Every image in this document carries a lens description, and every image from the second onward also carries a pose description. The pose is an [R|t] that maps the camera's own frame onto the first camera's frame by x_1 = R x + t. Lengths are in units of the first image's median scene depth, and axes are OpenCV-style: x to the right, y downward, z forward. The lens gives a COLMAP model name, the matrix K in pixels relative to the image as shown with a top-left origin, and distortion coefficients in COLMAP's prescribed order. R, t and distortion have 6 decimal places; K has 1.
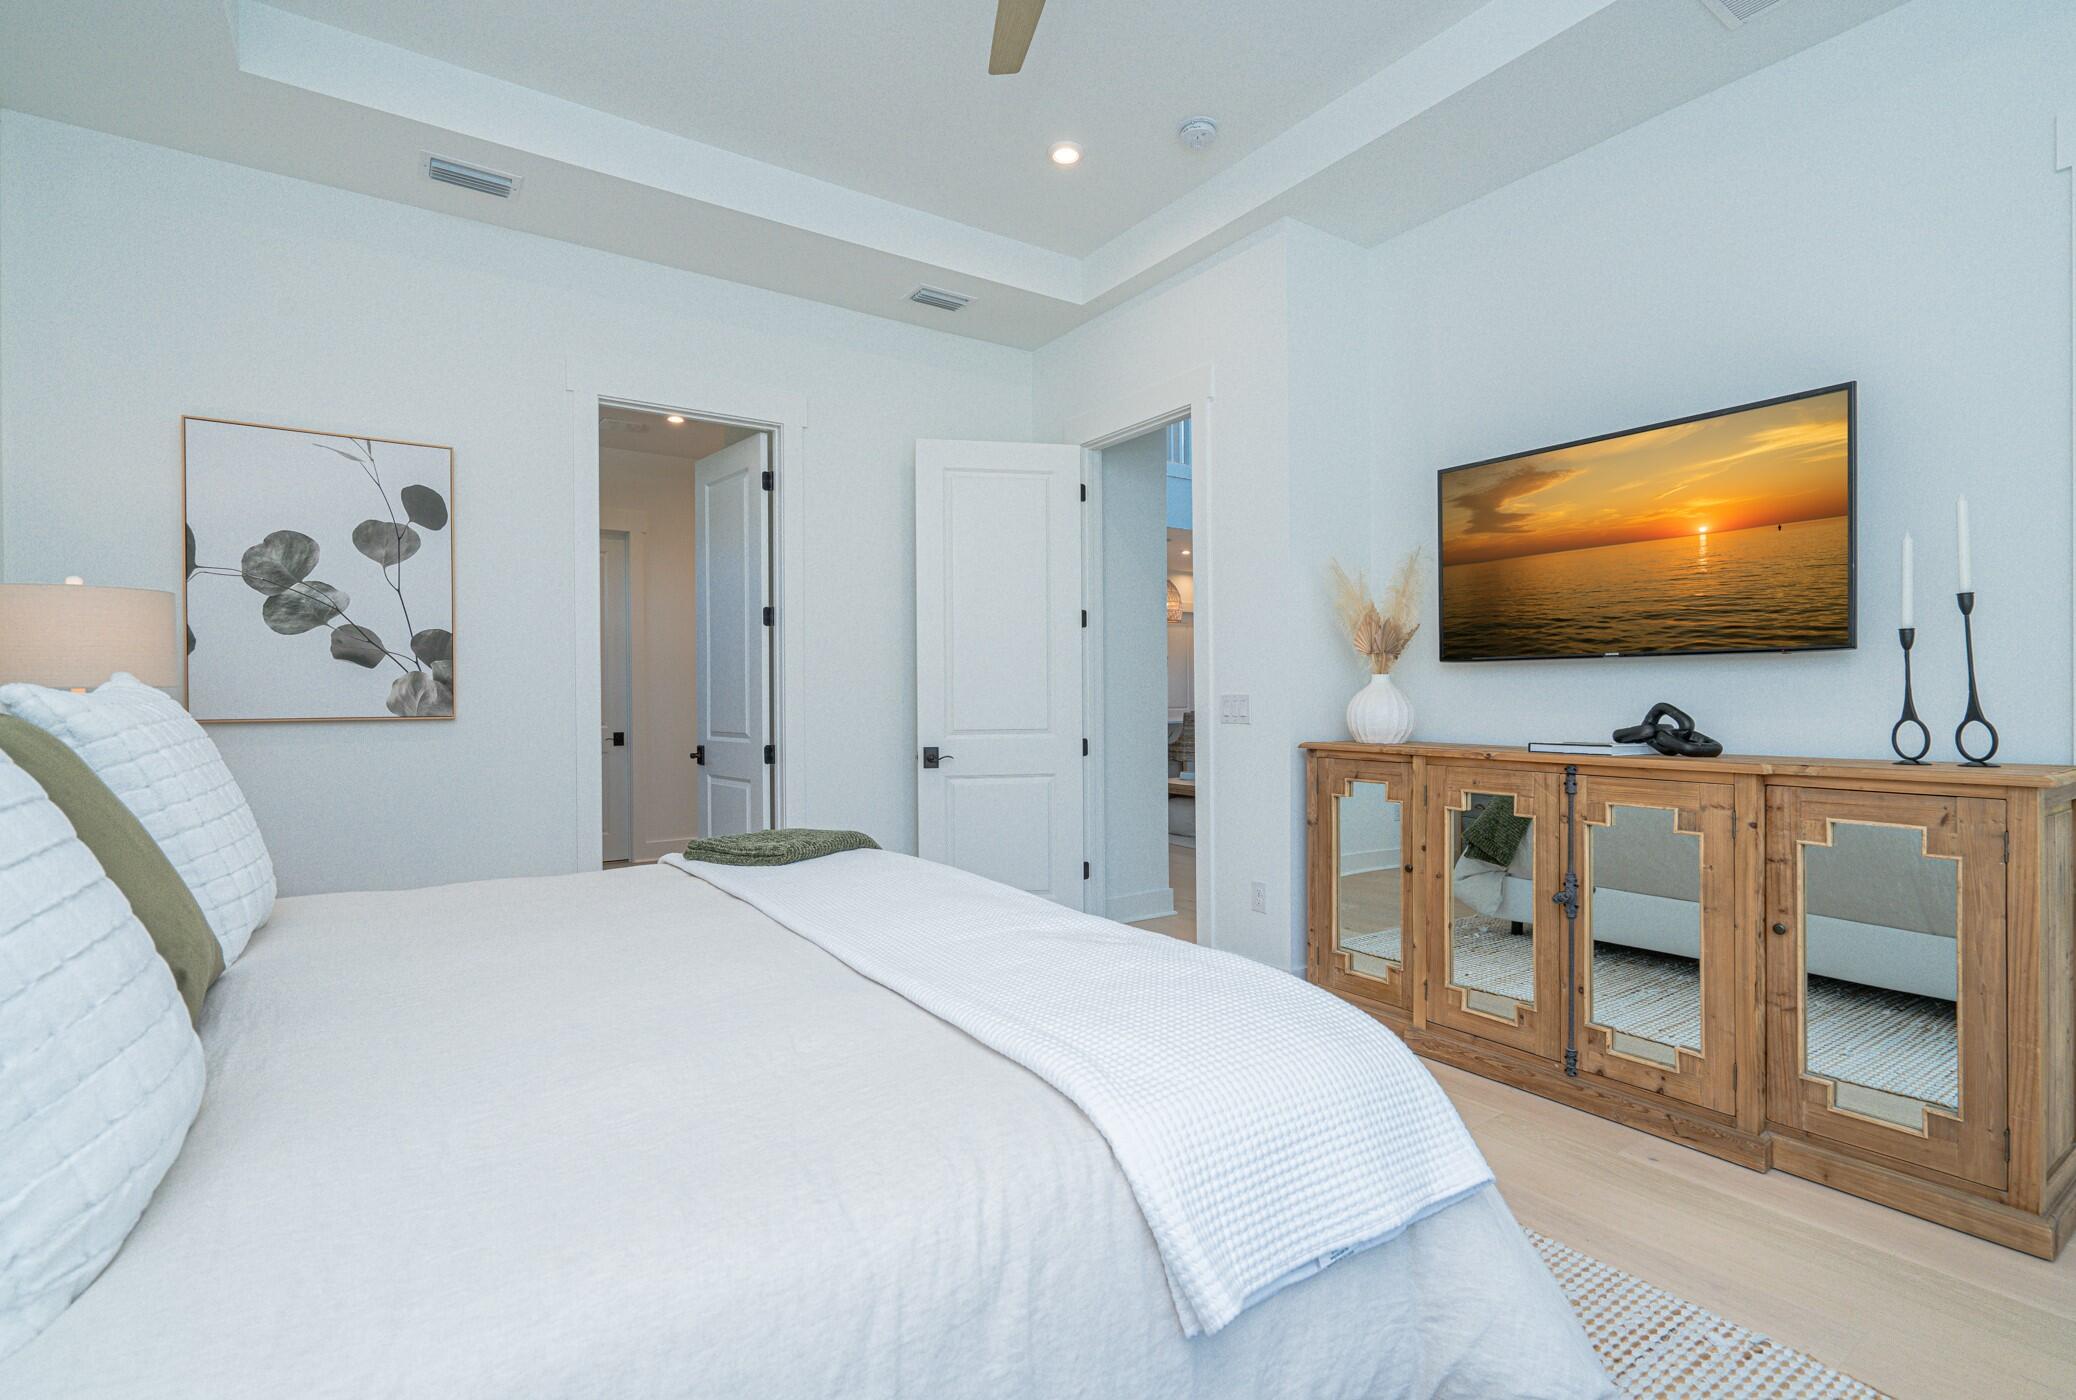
lens RADIAL K [[1001.1, 0, 1029.9], [0, 1001.1, 653.4], [0, 0, 1]] dist [-0.000843, -0.000068]
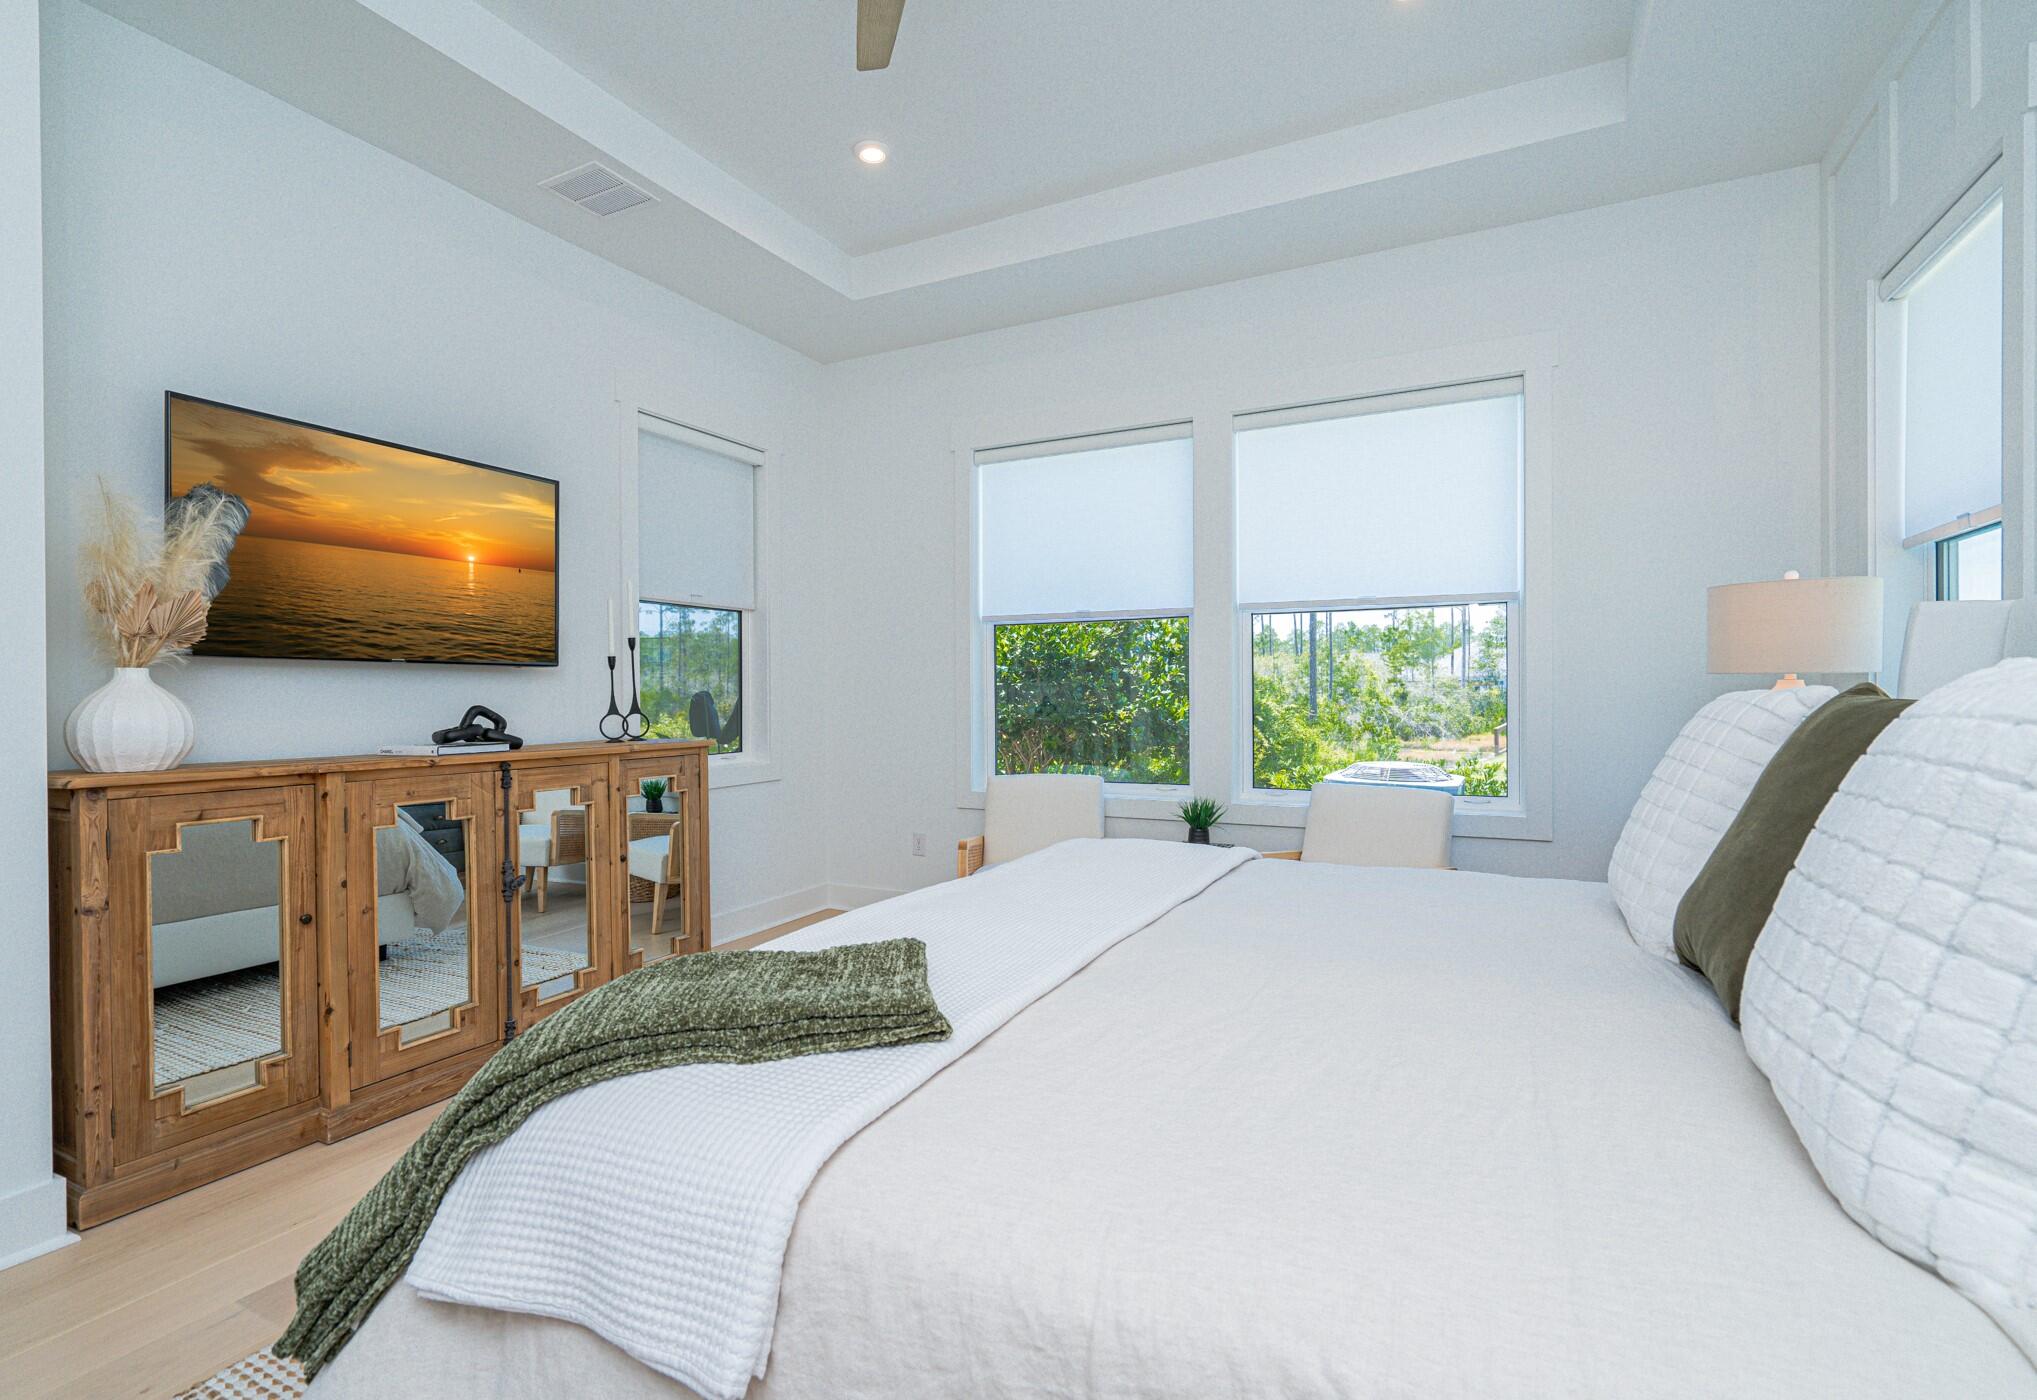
lens RADIAL K [[918.0, 0, 1018.5], [0, 918.0, 700.0], [0, 0, 1]] dist [0.001157, 0.000298]
pose [[-0.488415, 0.011401, 0.872537, -0.568965], [-0.017818, 0.999576, -0.023035, 0.054213], [-0.872429, -0.026797, -0.488005, 0.946551]]
